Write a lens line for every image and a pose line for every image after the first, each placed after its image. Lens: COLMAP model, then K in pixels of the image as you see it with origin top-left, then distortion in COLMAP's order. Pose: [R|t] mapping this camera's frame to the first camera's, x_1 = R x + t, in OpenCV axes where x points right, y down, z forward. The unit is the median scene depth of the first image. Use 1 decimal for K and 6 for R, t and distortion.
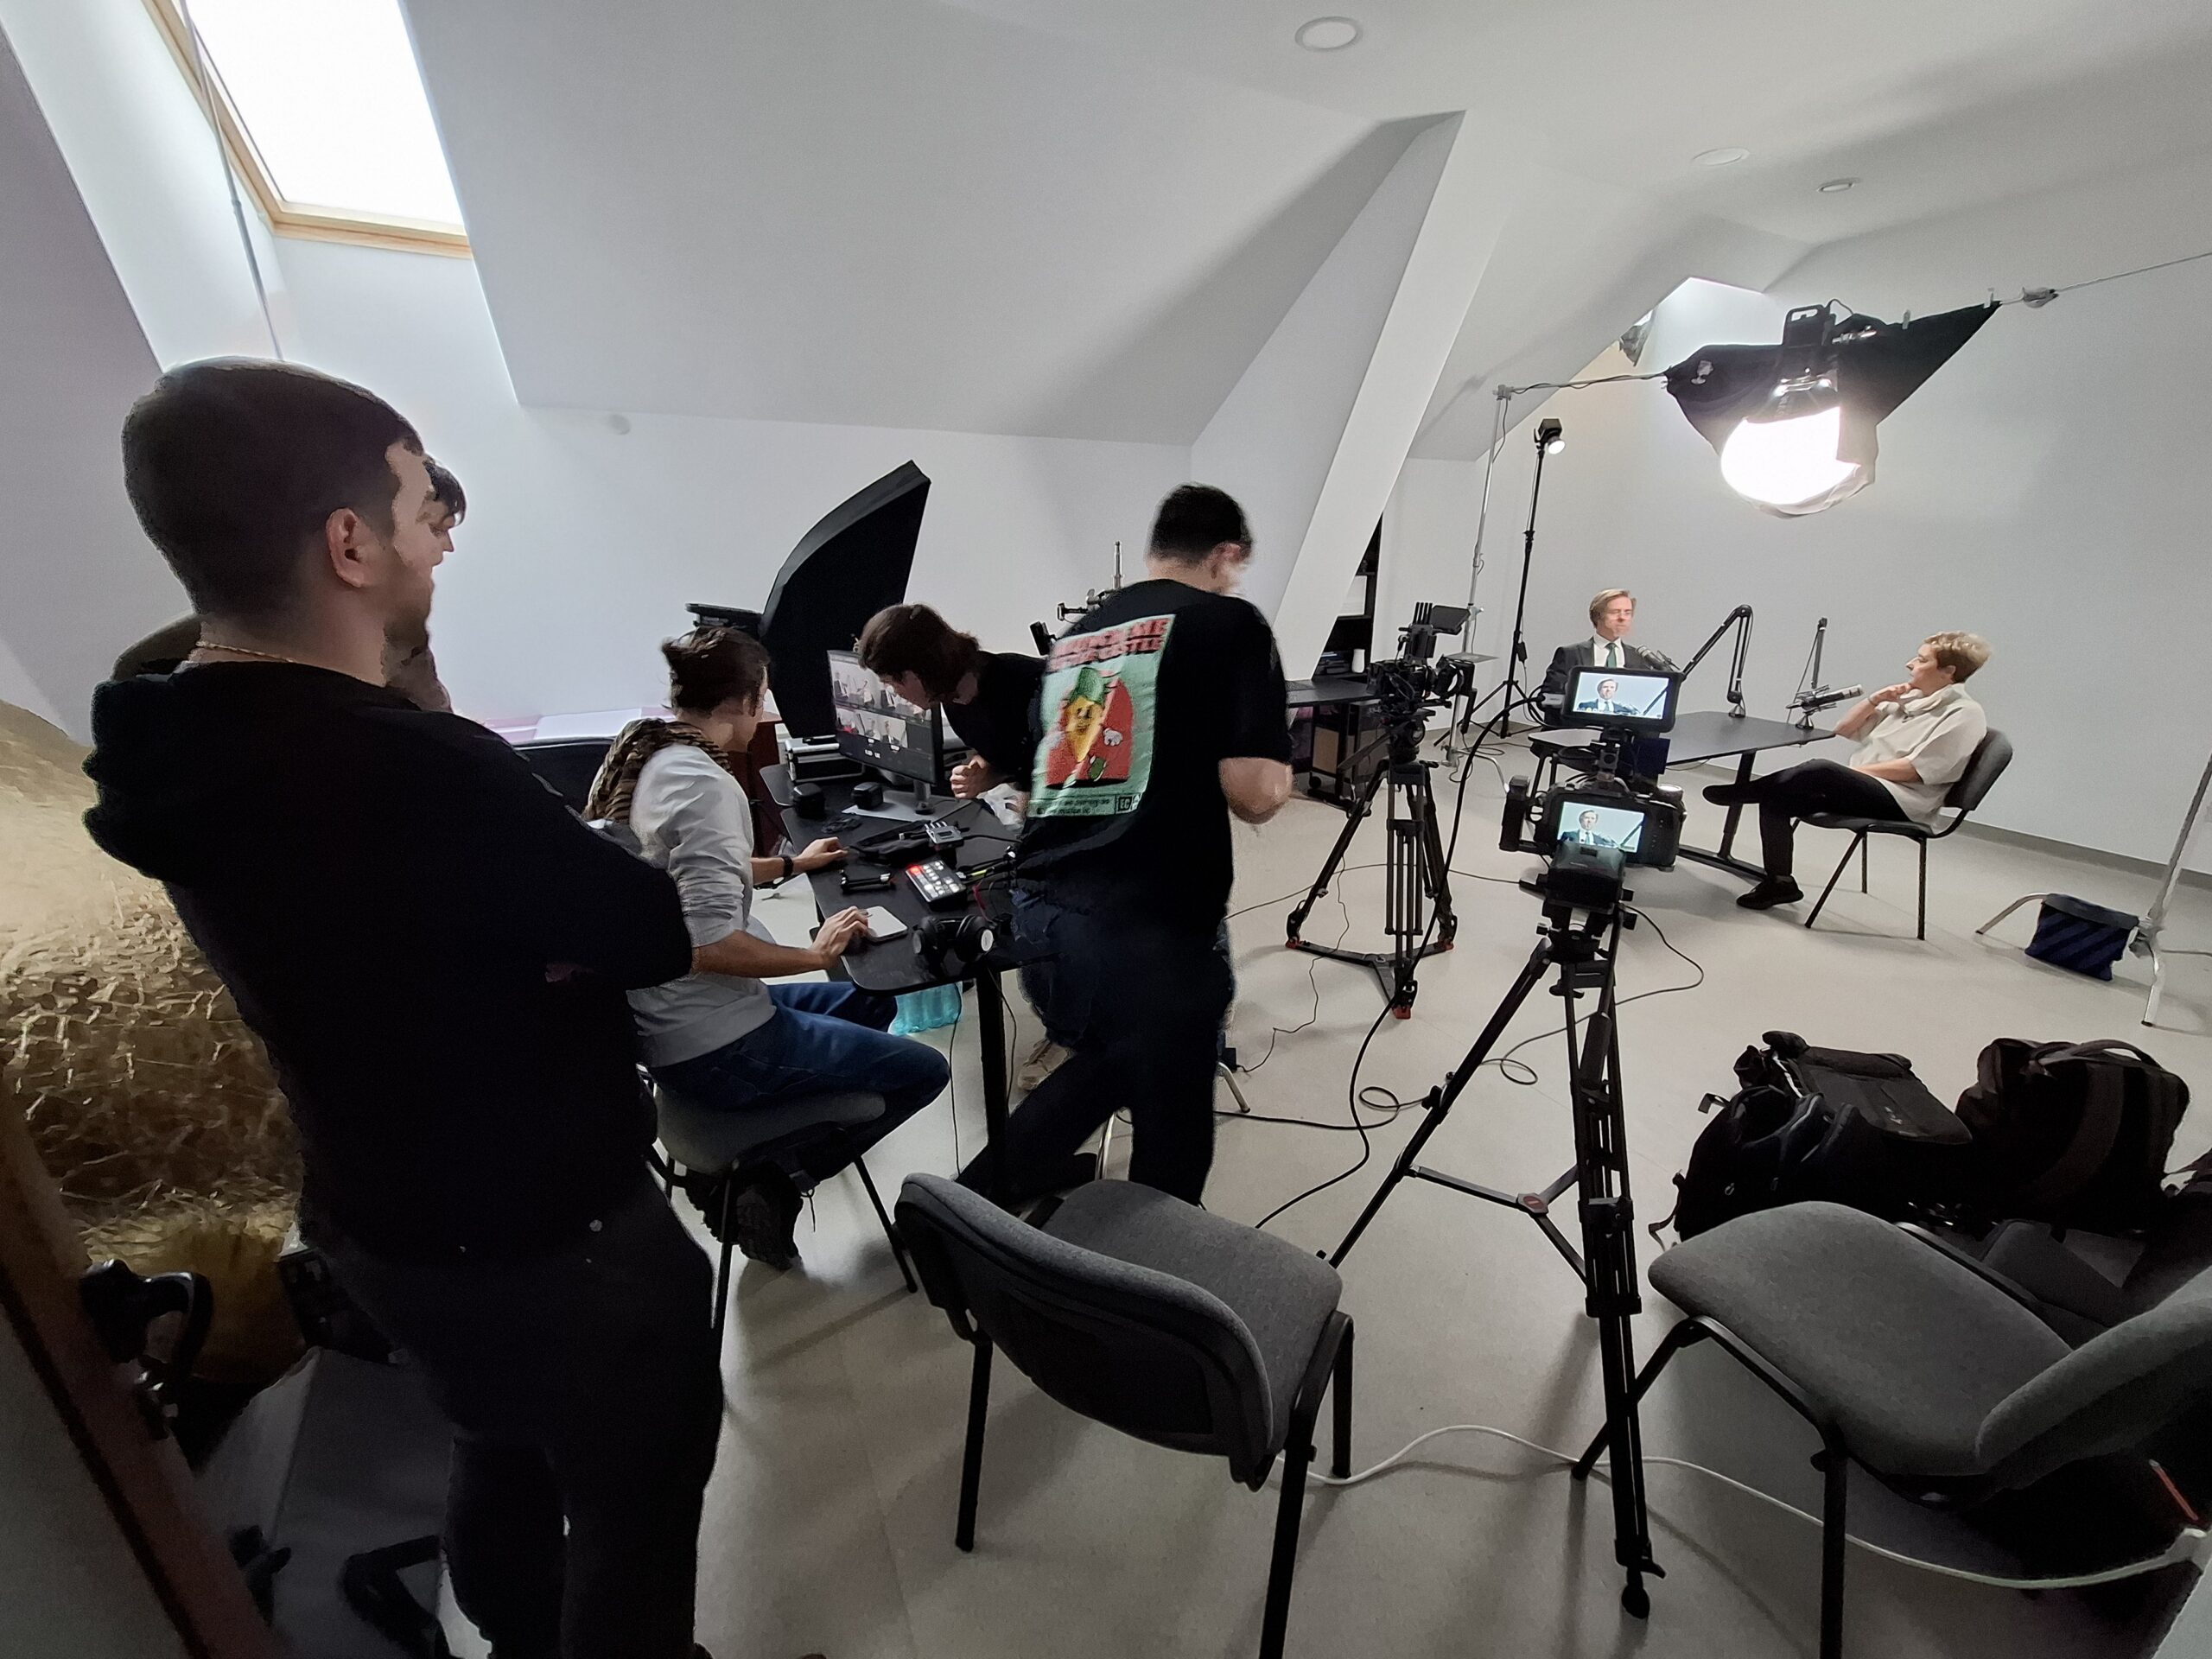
lens RADIAL K [[871.7, 0, 1125.9], [0, 871.7, 832.4], [0, 0, 1]] dist [-0.003127, 0.004784]
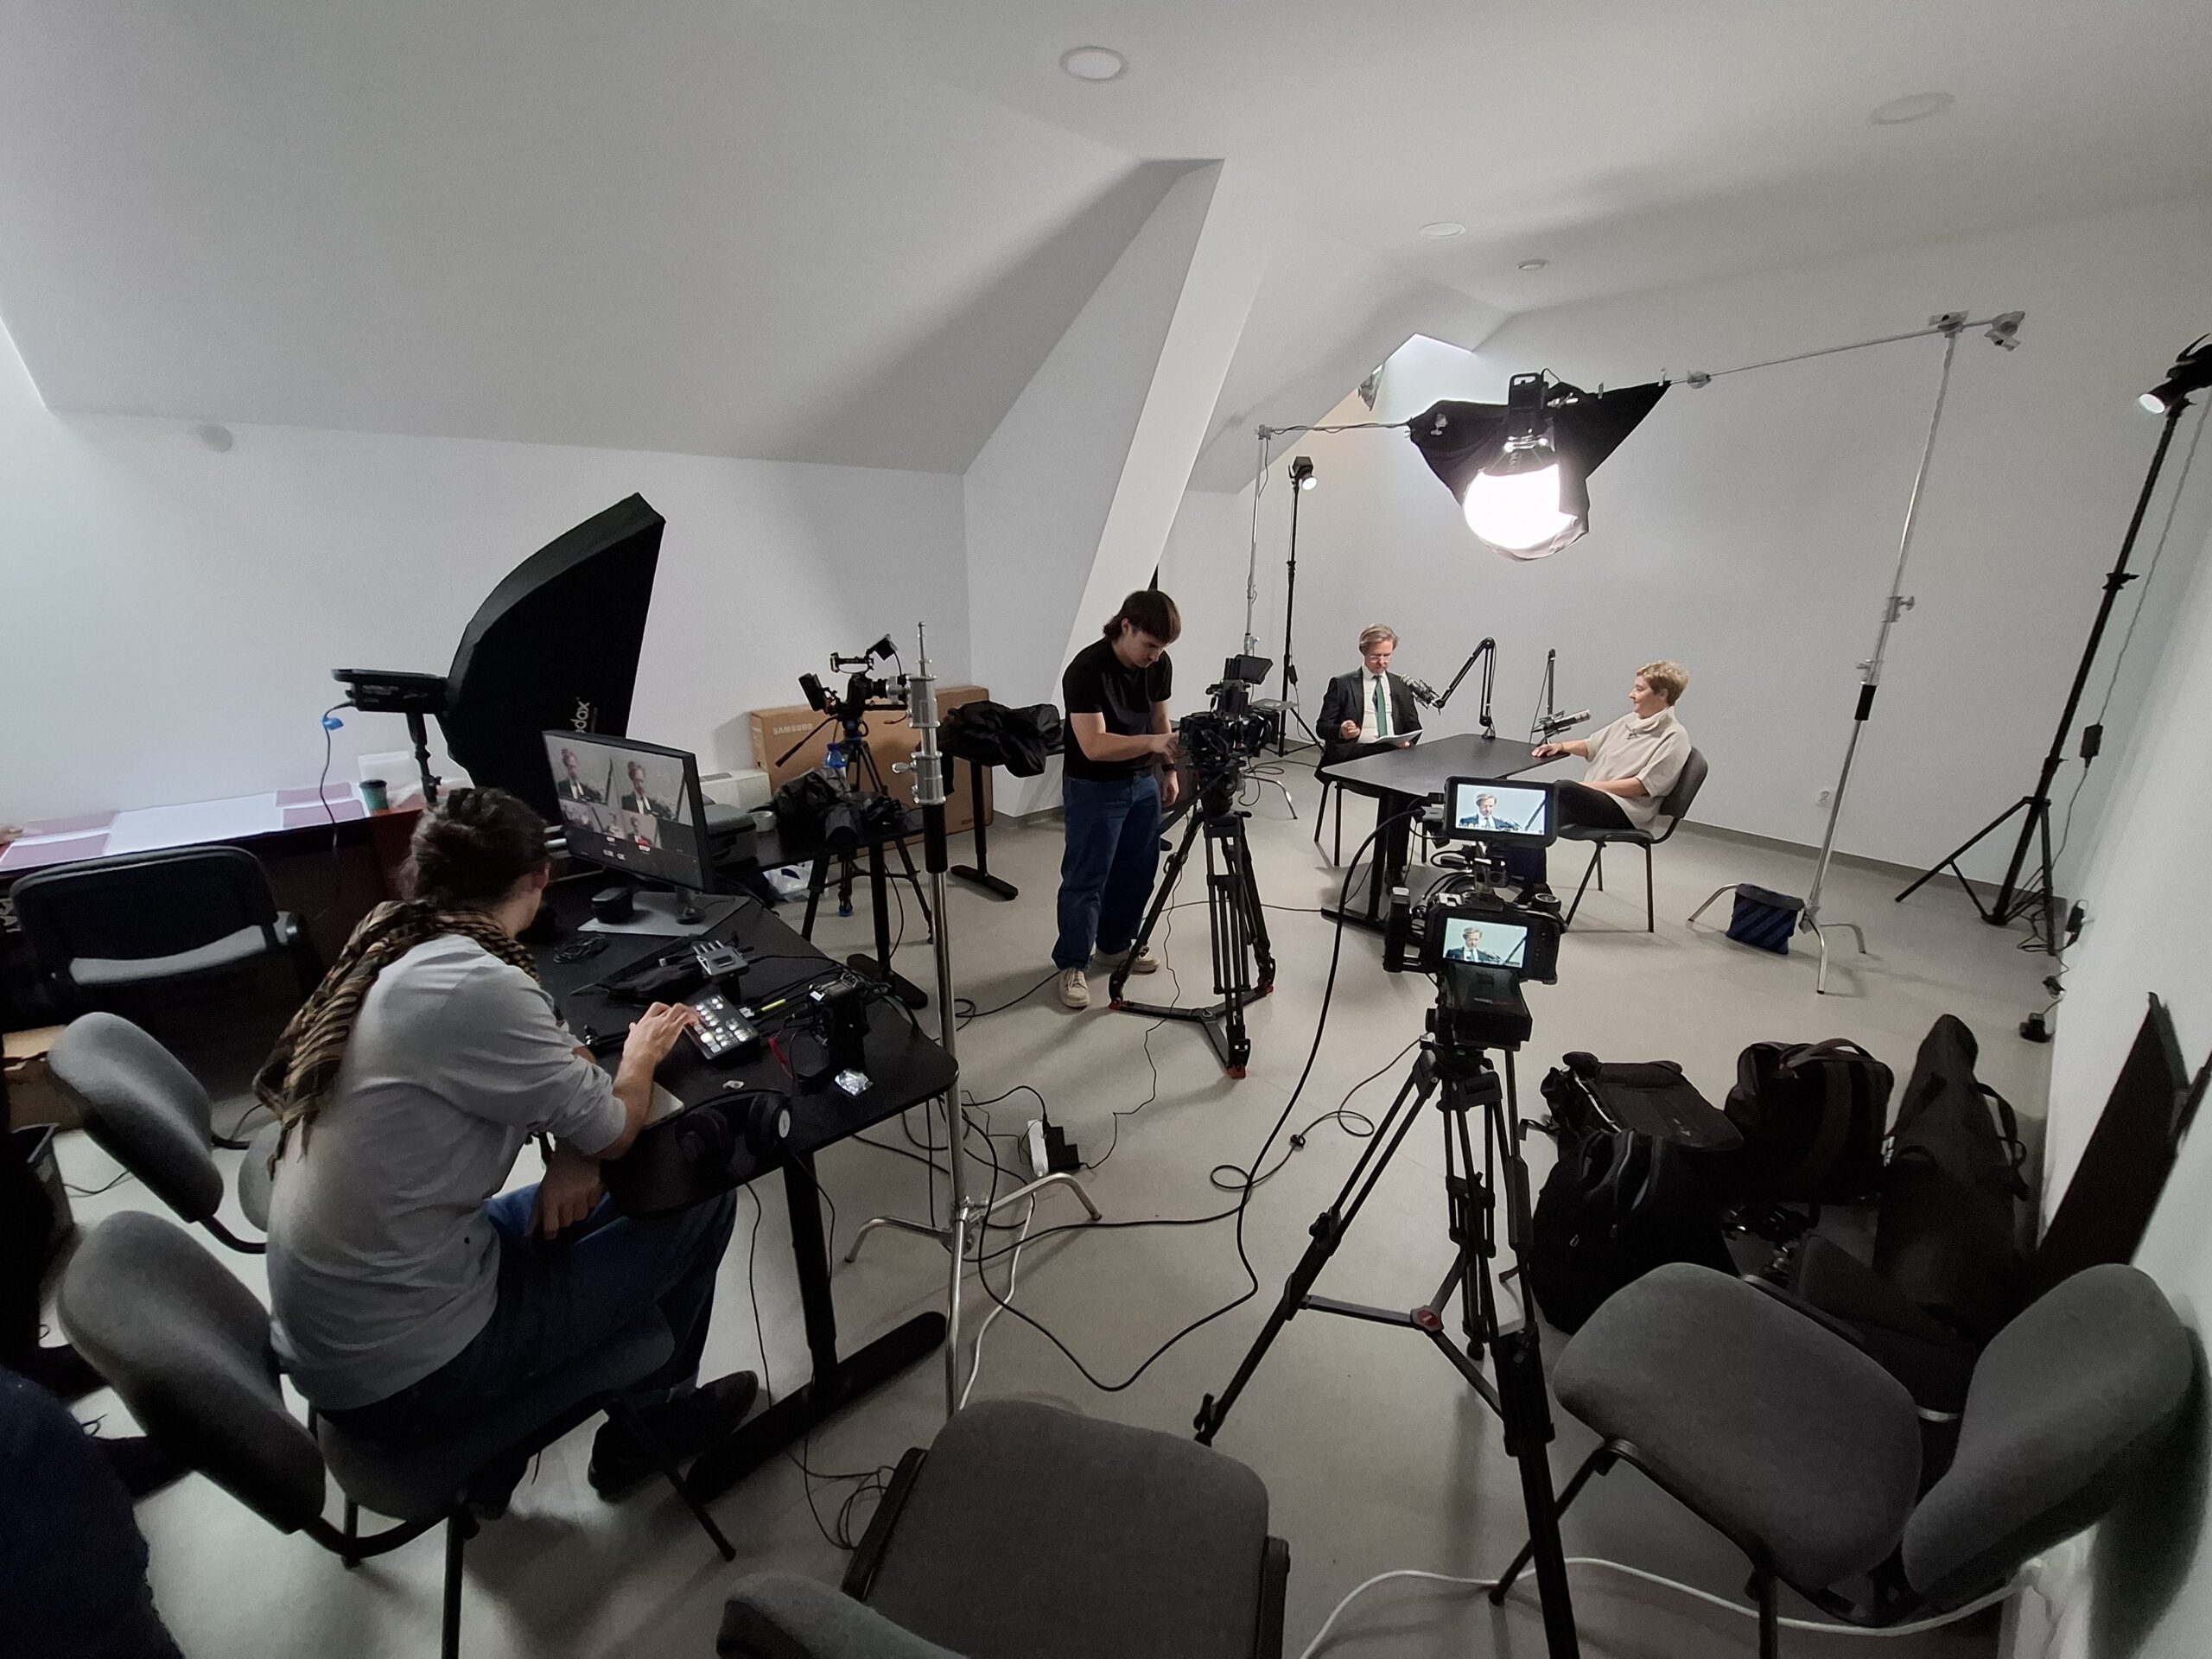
lens RADIAL K [[871.7, 0, 1125.9], [0, 871.7, 832.4], [0, 0, 1]] dist [-0.003127, 0.004784]
pose [[0.965902, -0.074159, 0.248059, -0.024391], [0.076792, 0.997047, -0.000941, -0.065469], [-0.247257, 0.019958, 0.968744, 0.074731]]
